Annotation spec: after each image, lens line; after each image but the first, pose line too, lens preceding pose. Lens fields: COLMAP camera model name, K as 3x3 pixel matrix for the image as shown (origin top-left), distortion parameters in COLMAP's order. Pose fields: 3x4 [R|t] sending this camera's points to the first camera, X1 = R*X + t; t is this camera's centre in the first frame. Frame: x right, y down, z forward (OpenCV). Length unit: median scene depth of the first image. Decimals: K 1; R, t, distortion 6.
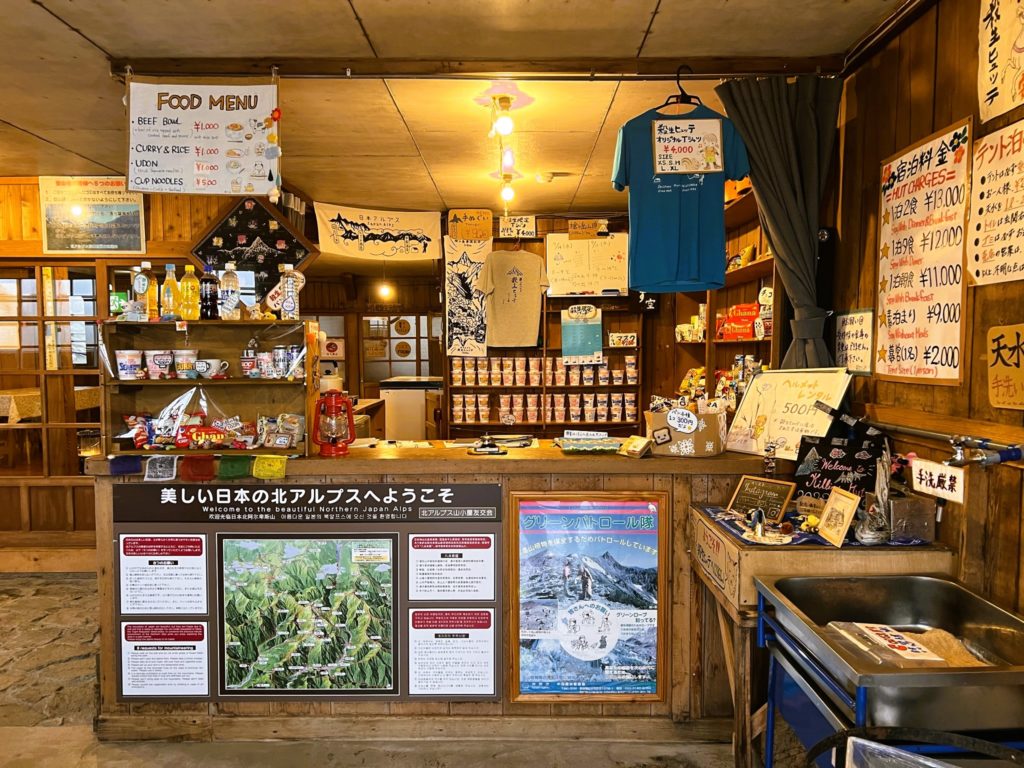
lens RADIAL K [[776.9, 0, 512.0], [0, 776.9, 384.0], [0, 0, 1]] dist [-0.092323, 0.000800]
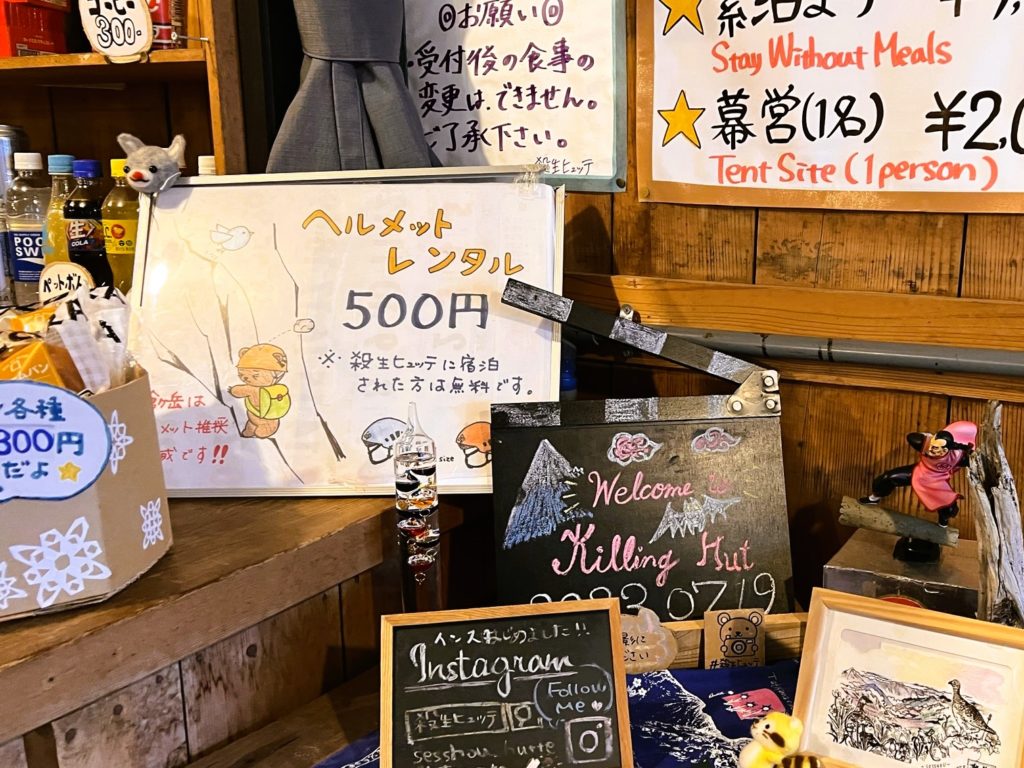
lens RADIAL K [[976.5, 0, 512.0], [0, 976.5, 384.0], [0, 0, 1]] dist [0.095000, -0.002487]
pose [[0.411975, -0.201131, 0.888720, 0.051351], [0.020905, 0.977164, 0.211456, -0.018193], [-0.910955, -0.068536, 0.406771, 0.805570]]
